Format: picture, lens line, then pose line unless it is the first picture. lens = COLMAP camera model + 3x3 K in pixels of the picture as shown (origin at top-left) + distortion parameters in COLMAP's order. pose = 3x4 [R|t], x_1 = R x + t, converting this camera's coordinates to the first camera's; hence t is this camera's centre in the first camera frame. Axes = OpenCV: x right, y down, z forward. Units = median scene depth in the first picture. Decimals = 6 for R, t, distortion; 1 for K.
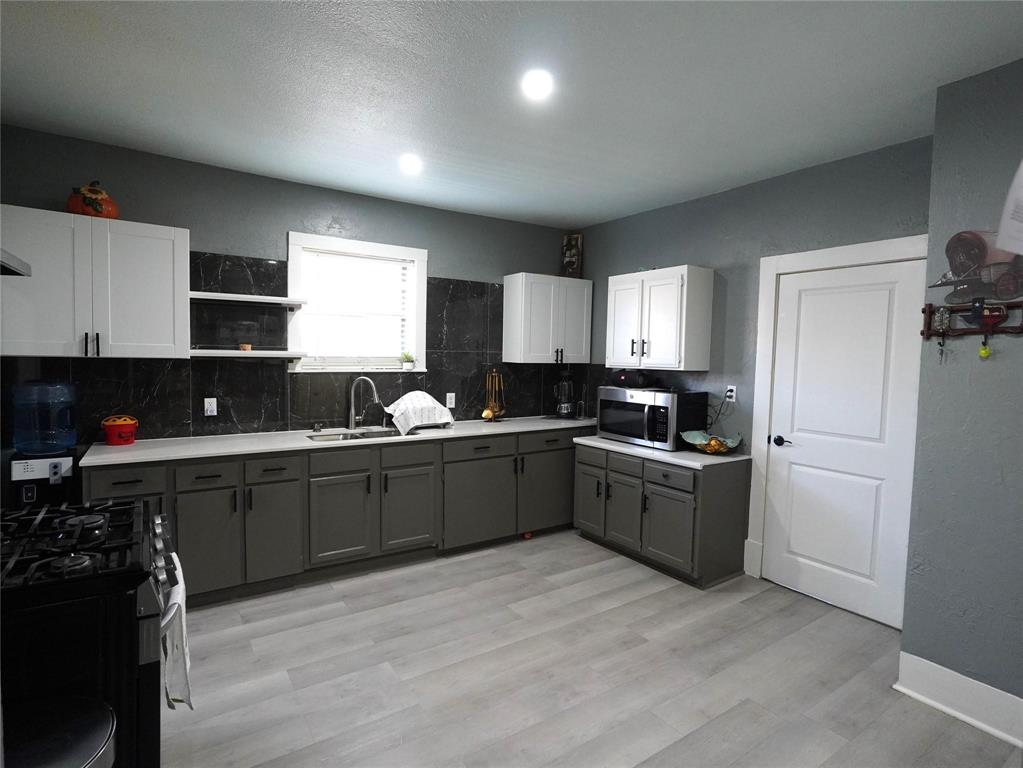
lens RADIAL K [[520.7, 0, 509.1], [0, 520.7, 383.8], [0, 0, 1]] dist [-0.016727, 0.001088]
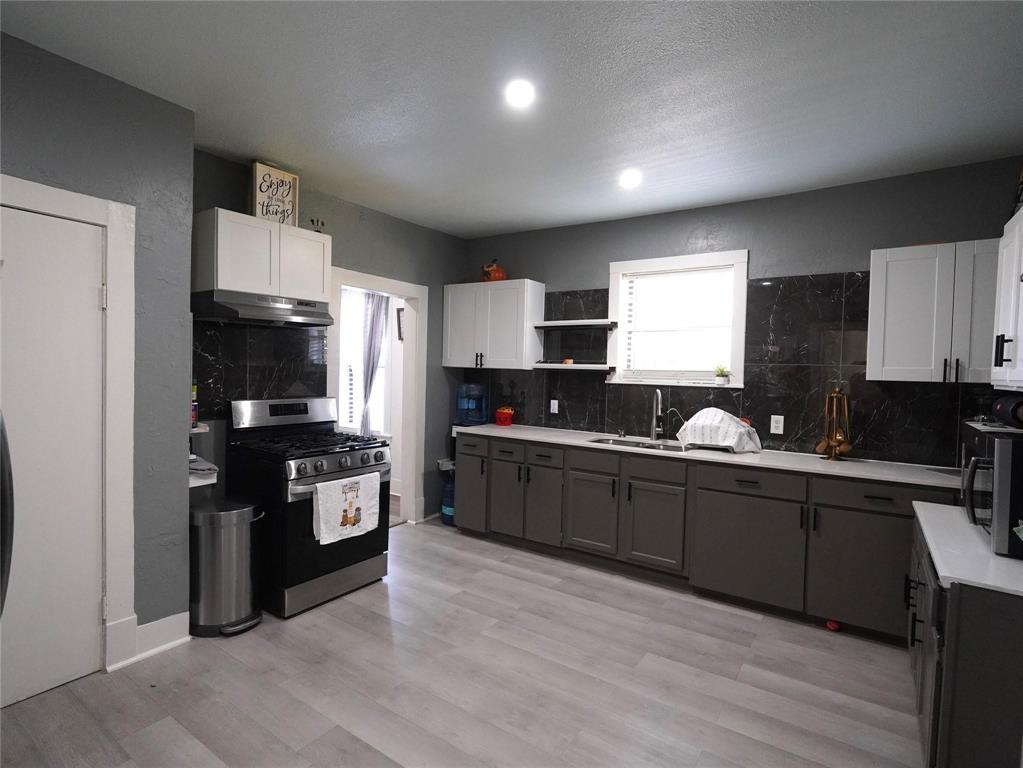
lens RADIAL K [[520.7, 0, 509.1], [0, 520.7, 383.8], [0, 0, 1]] dist [-0.016727, 0.001088]
pose [[0.375396, 0.023757, -0.926560, 0.602316], [-0.064607, 0.997911, -0.000589, -0.005481], [0.924610, 0.060083, 0.376146, 0.373374]]
